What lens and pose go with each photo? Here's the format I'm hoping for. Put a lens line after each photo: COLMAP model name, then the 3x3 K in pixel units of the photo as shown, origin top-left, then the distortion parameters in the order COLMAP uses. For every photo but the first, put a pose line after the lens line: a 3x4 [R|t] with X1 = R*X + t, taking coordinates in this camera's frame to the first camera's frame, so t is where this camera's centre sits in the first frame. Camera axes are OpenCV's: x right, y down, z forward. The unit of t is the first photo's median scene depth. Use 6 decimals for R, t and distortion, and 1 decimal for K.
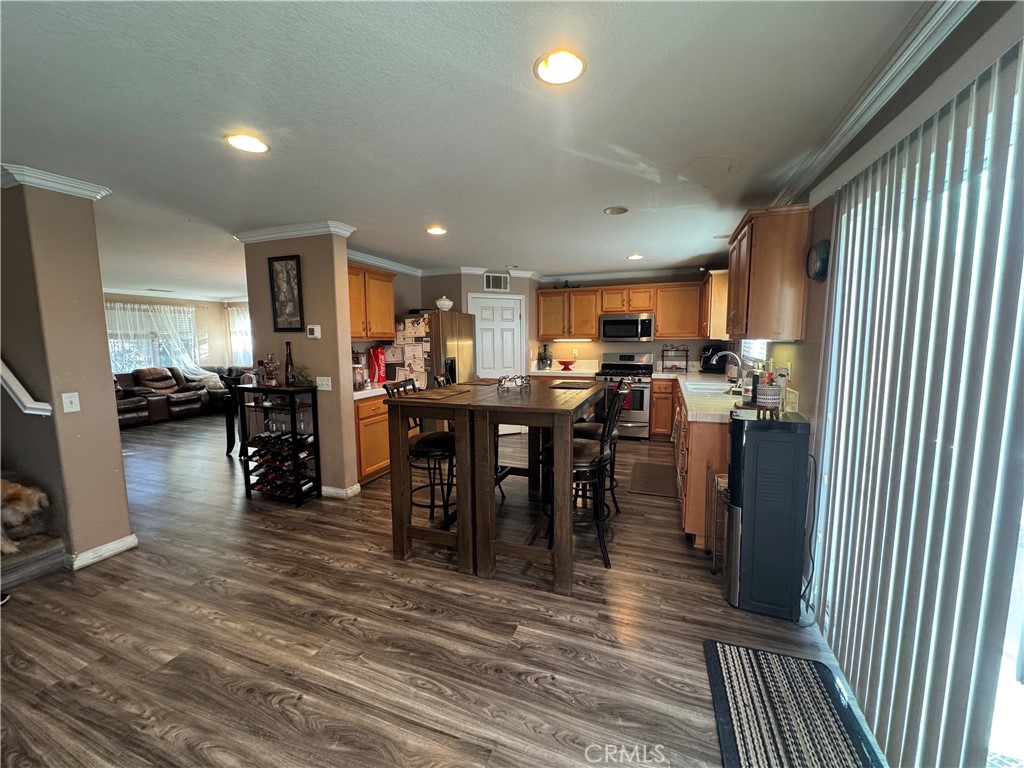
lens RADIAL K [[407.9, 0, 511.4], [0, 407.9, 385.2], [0, 0, 1]] dist [-0.003693, 0.000455]
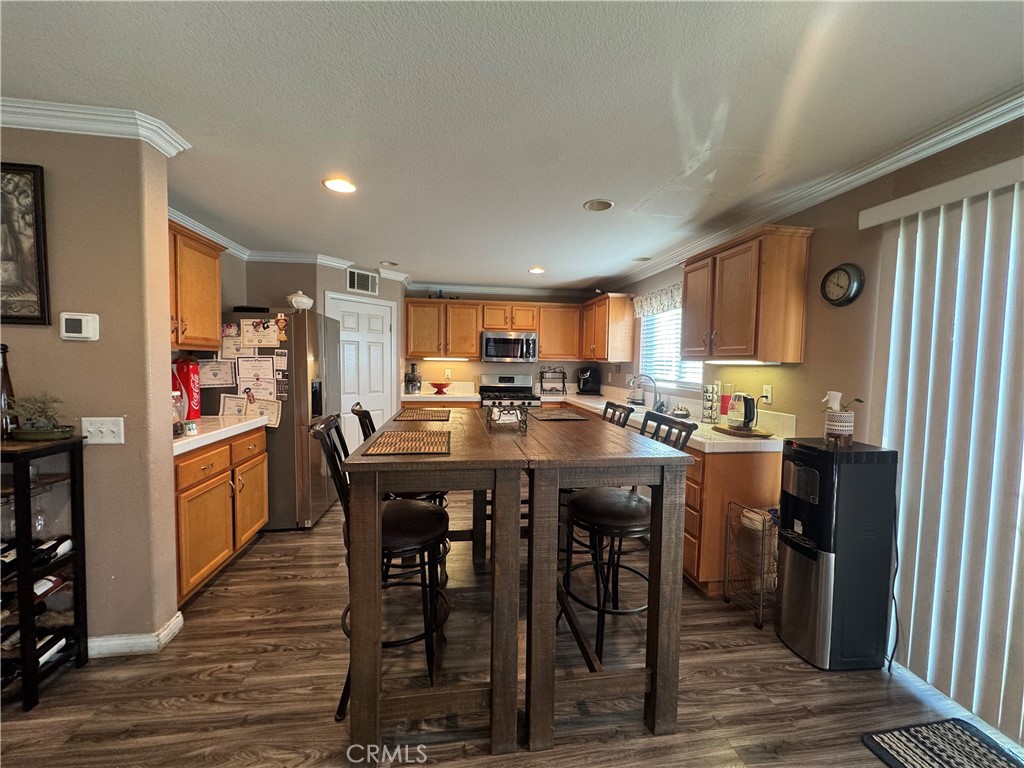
lens RADIAL K [[407.9, 0, 511.2], [0, 407.9, 384.6], [0, 0, 1]] dist [-0.003693, 0.000455]
pose [[0.875328, -0.004014, 0.483512, -0.258626], [0.029735, 0.998520, -0.045542, -0.022092], [-0.482614, 0.054241, 0.874152, 0.313126]]
